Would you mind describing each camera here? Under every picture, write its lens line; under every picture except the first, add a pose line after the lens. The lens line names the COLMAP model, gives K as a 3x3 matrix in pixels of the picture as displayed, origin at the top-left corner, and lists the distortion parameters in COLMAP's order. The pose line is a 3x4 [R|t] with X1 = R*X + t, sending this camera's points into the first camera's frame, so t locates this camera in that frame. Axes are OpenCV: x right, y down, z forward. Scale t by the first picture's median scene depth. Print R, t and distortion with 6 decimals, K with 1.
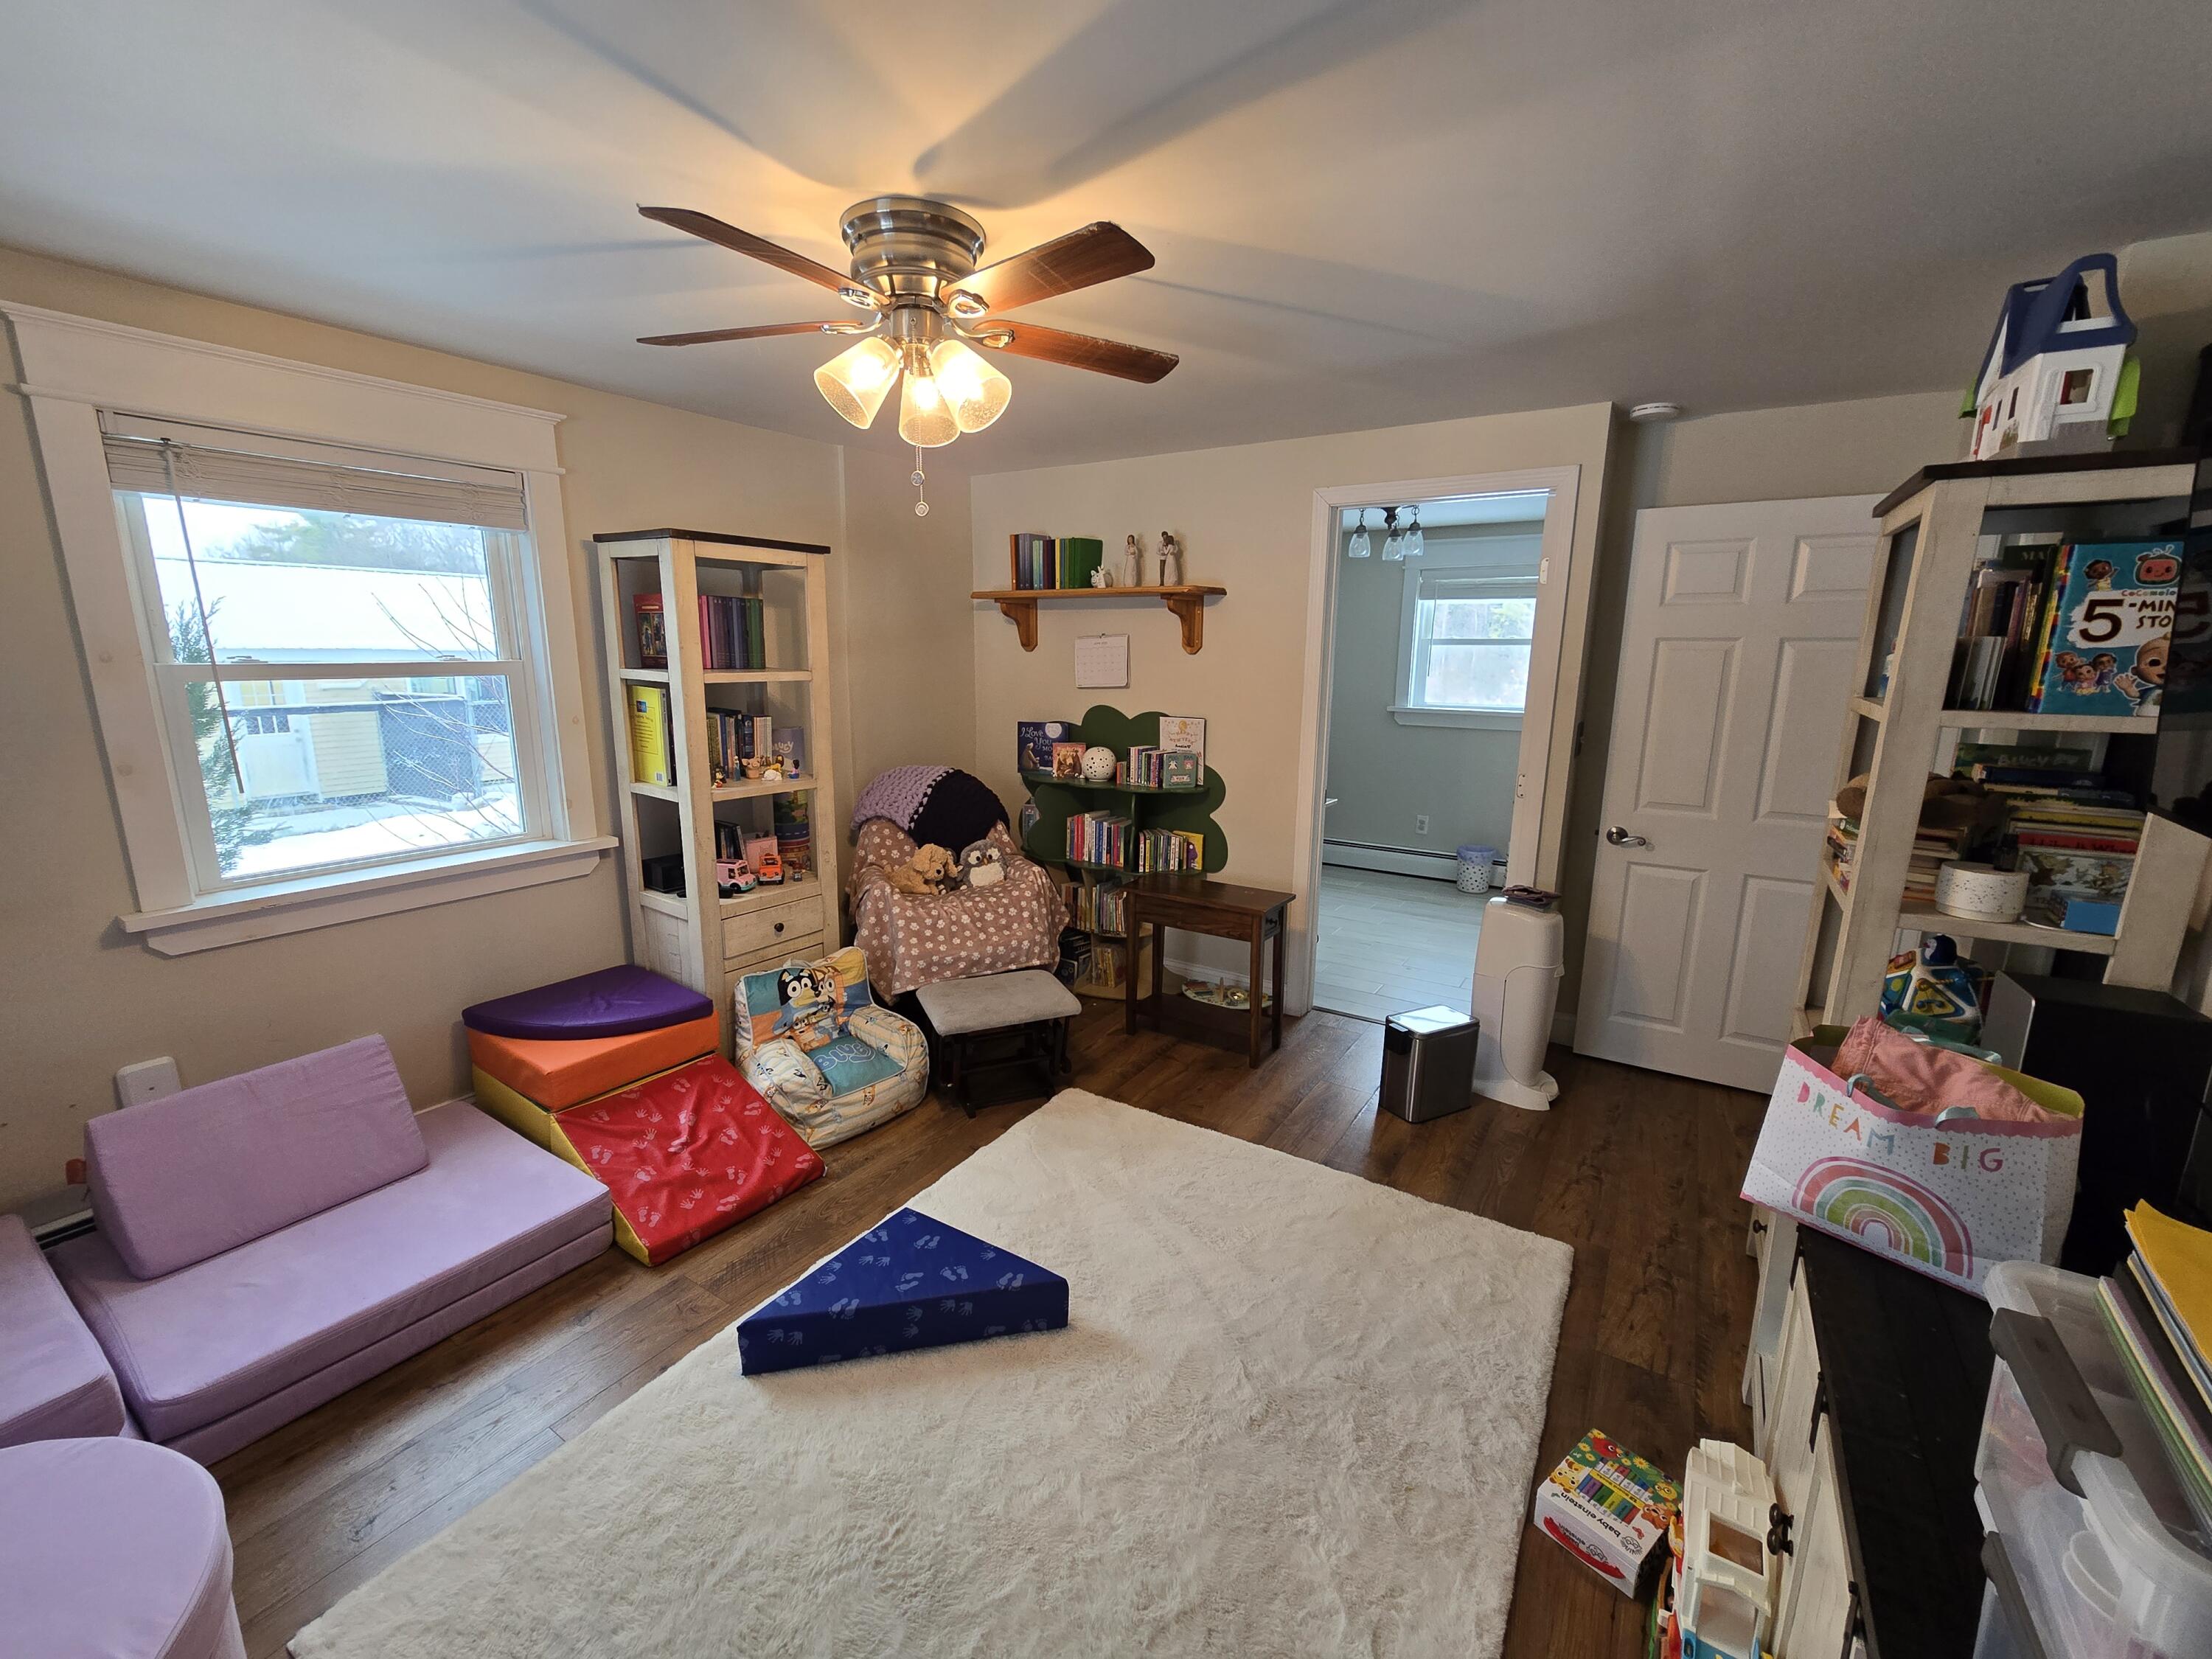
lens RADIAL K [[903.0, 0, 1112.2], [0, 903.0, 839.2], [0, 0, 1]] dist [-0.014191, 0.006243]
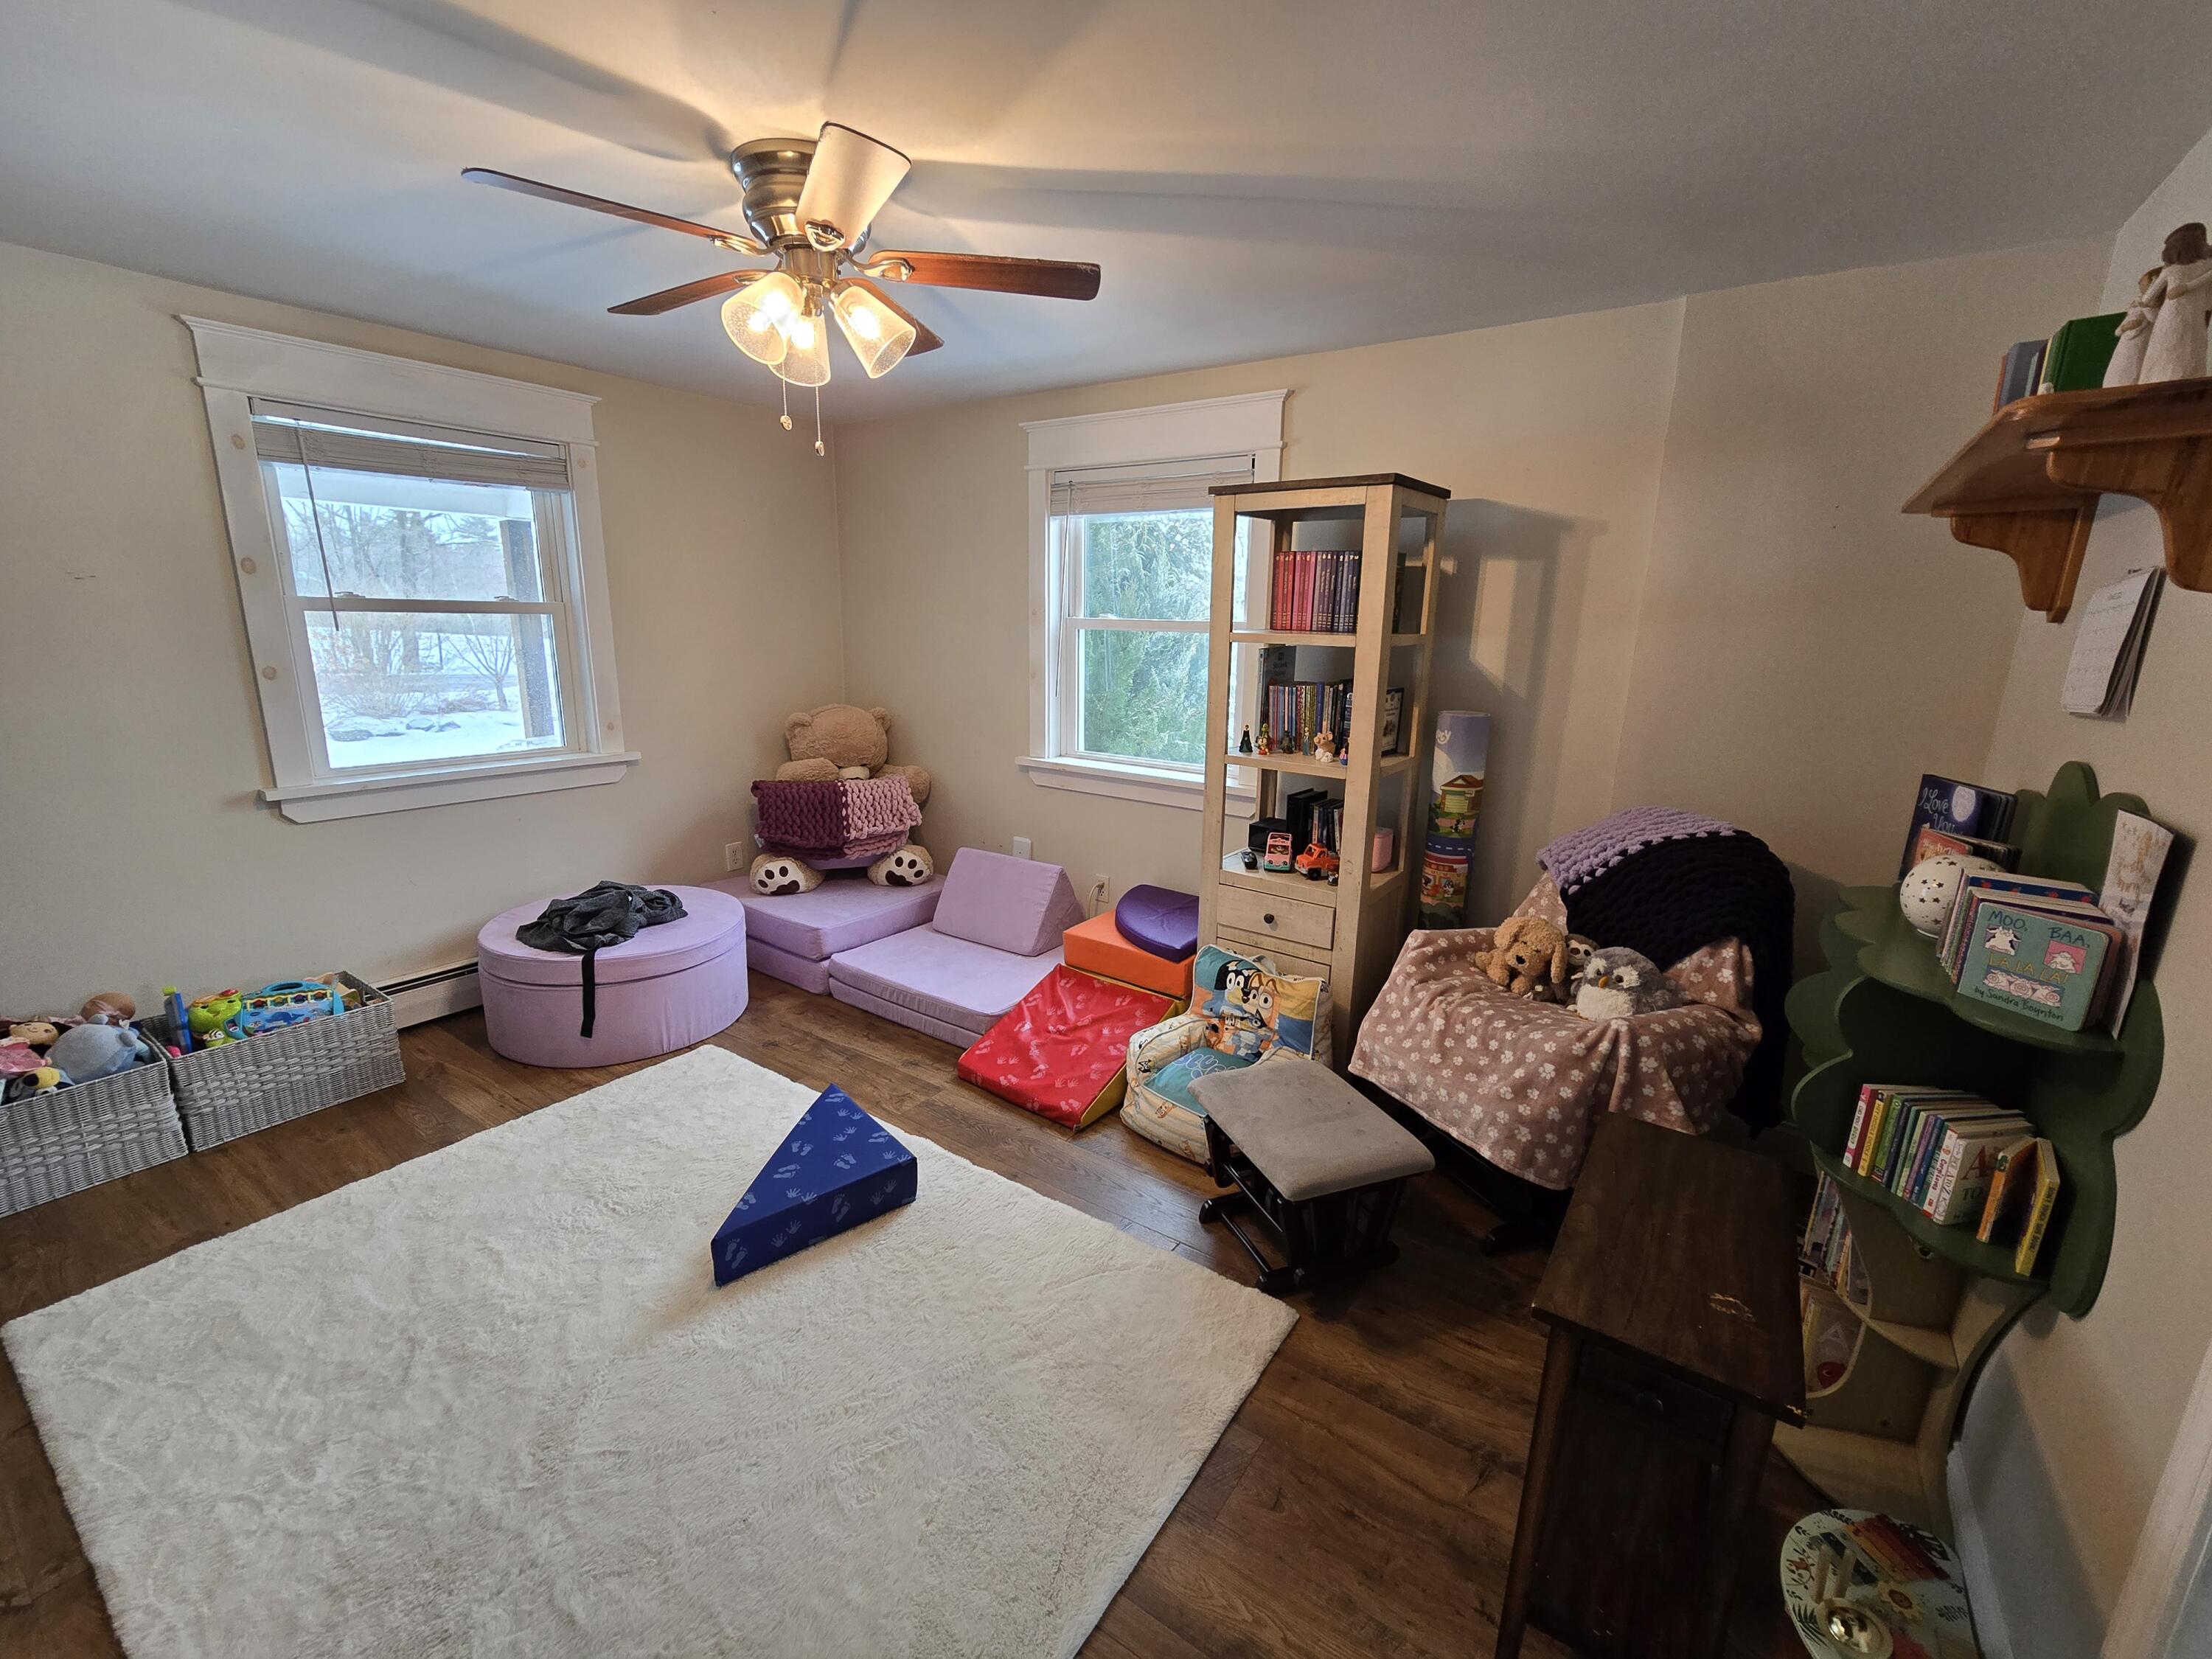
lens RADIAL K [[911.6, 0, 1112.2], [0, 911.6, 838.2], [0, 0, 1]] dist [-0.002899, -0.000105]
pose [[-0.034864, 0.224811, -0.973779, 0.500353], [-0.224837, 0.947628, 0.226823, -0.148420], [0.973772, 0.226849, 0.017508, 0.797234]]
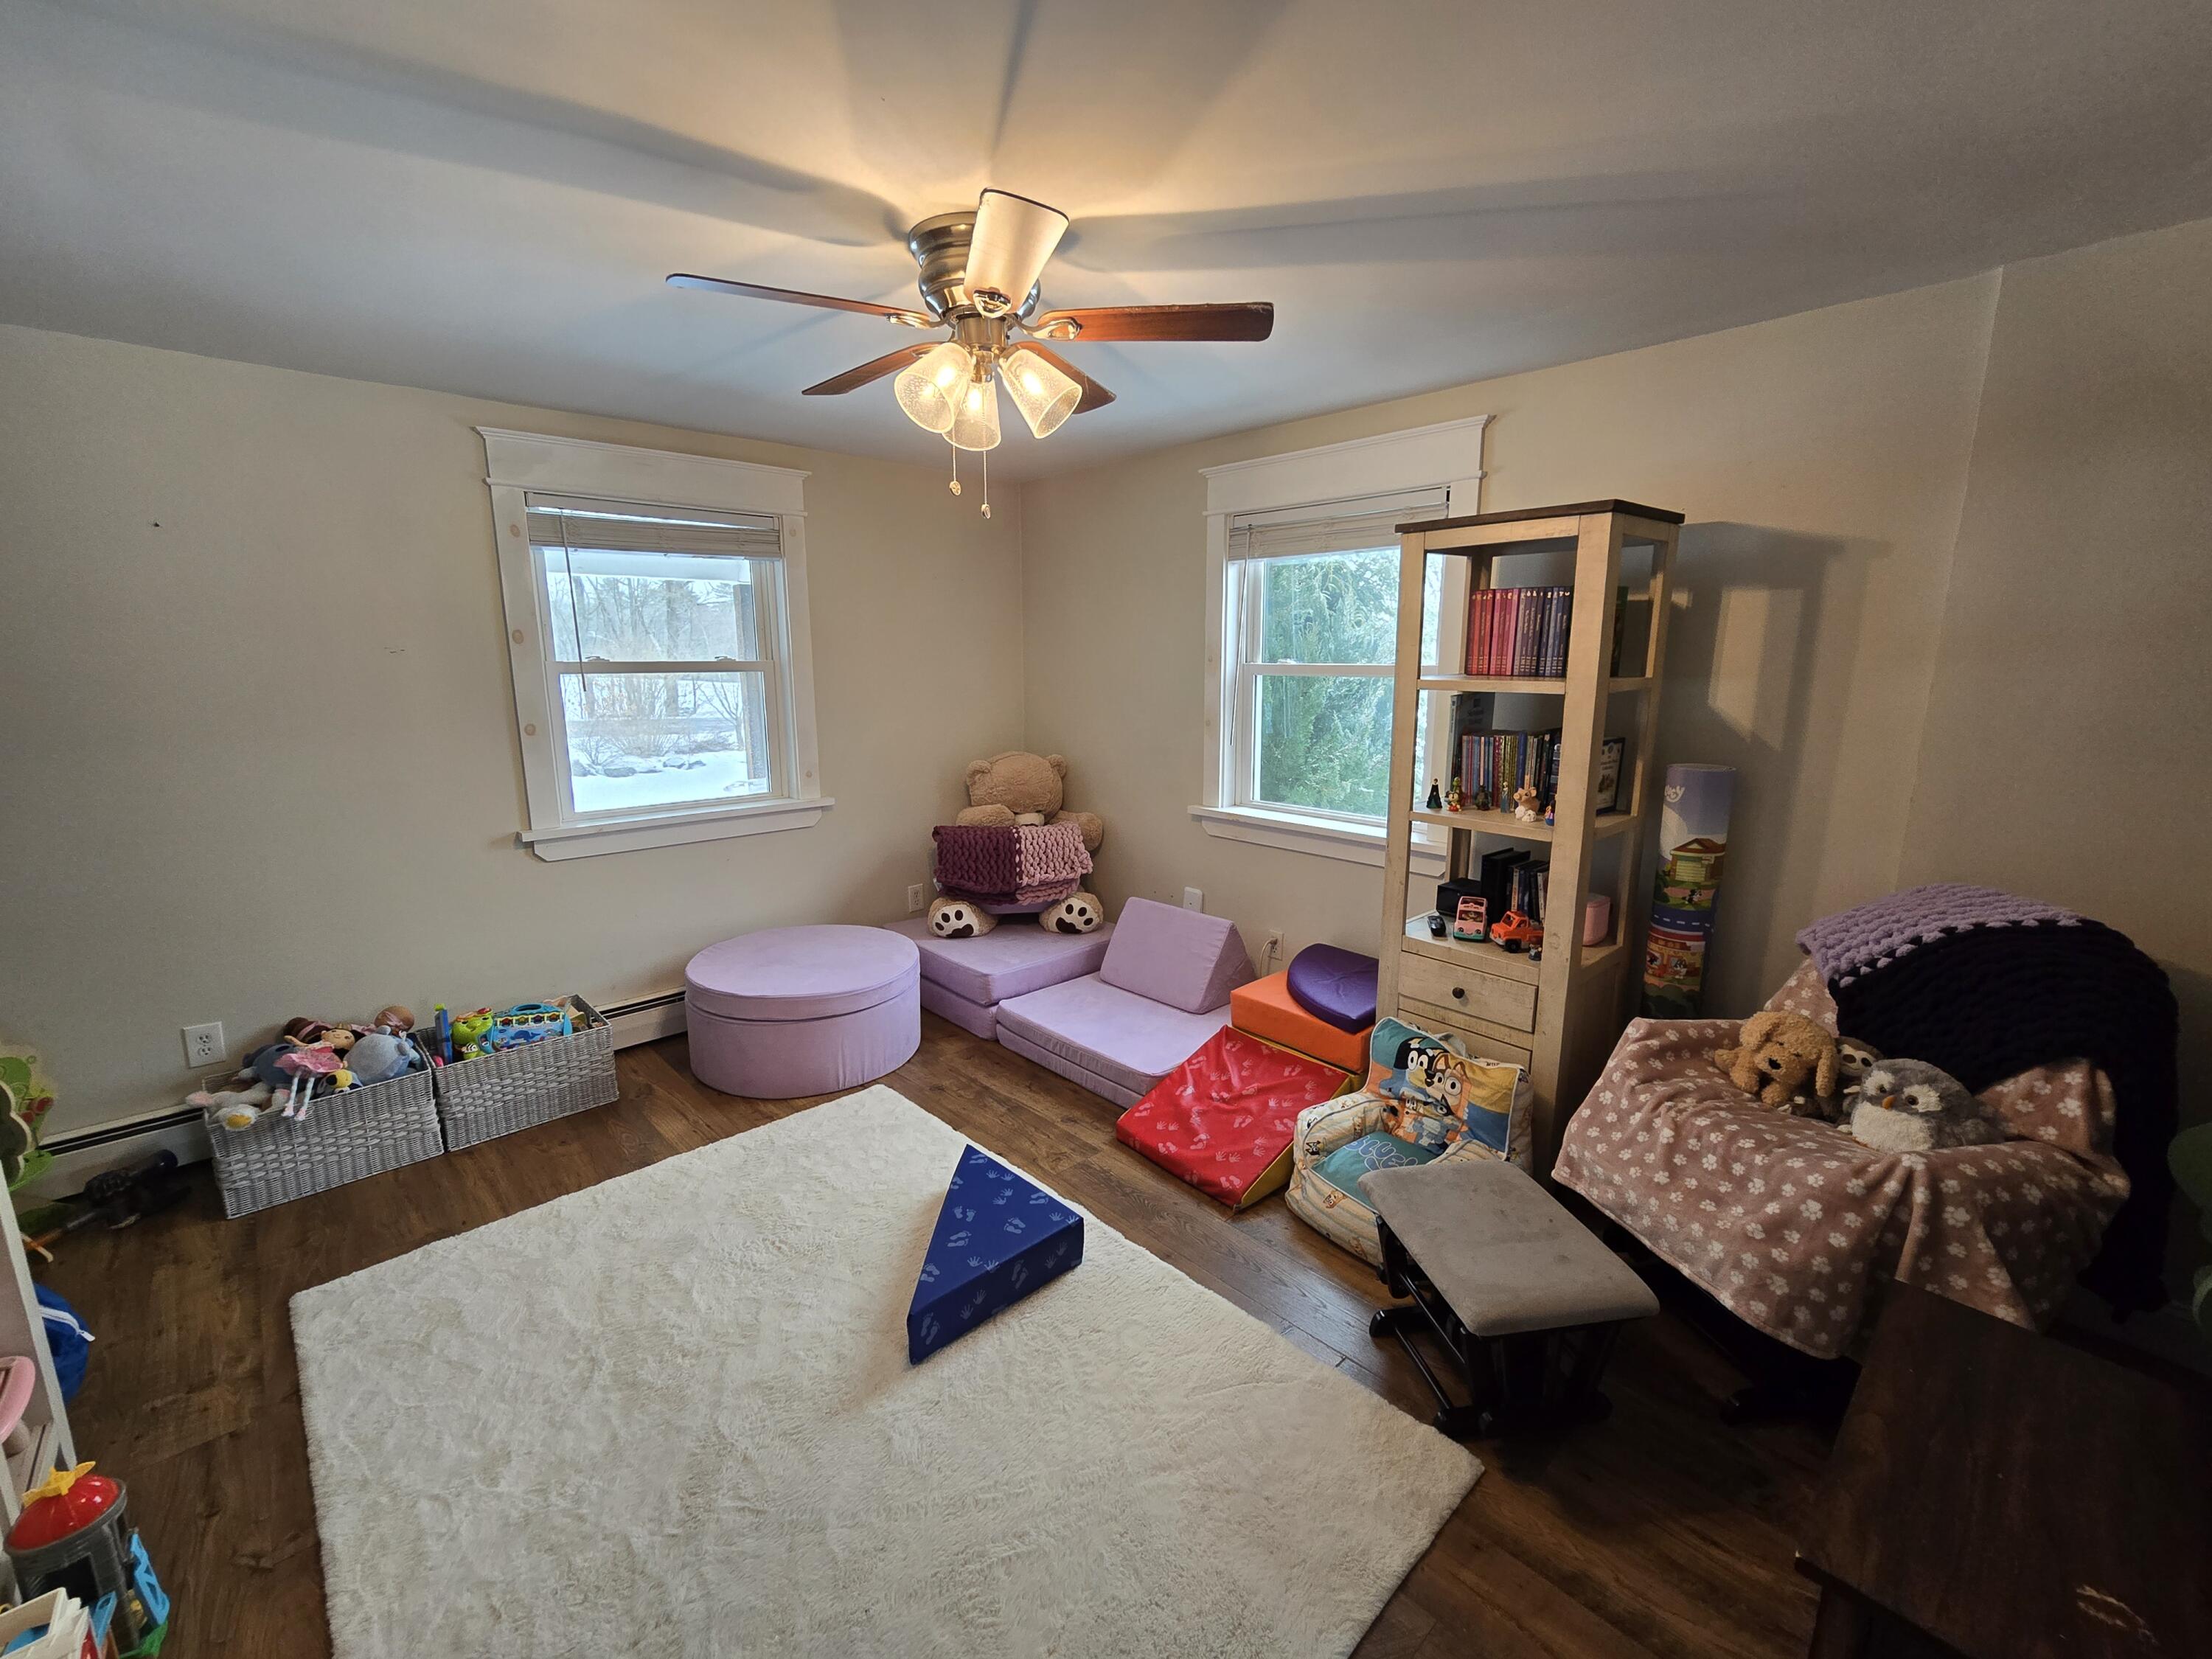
lens RADIAL K [[911.8, 0, 1101.8], [0, 911.8, 839.2], [0, 0, 1]] dist [-0.005061, 0.000545]
pose [[-0.244911, 0.183829, -0.951959, 0.461269], [-0.198592, 0.951532, 0.234838, -0.161552], [0.948989, 0.246566, -0.196534, 0.805954]]
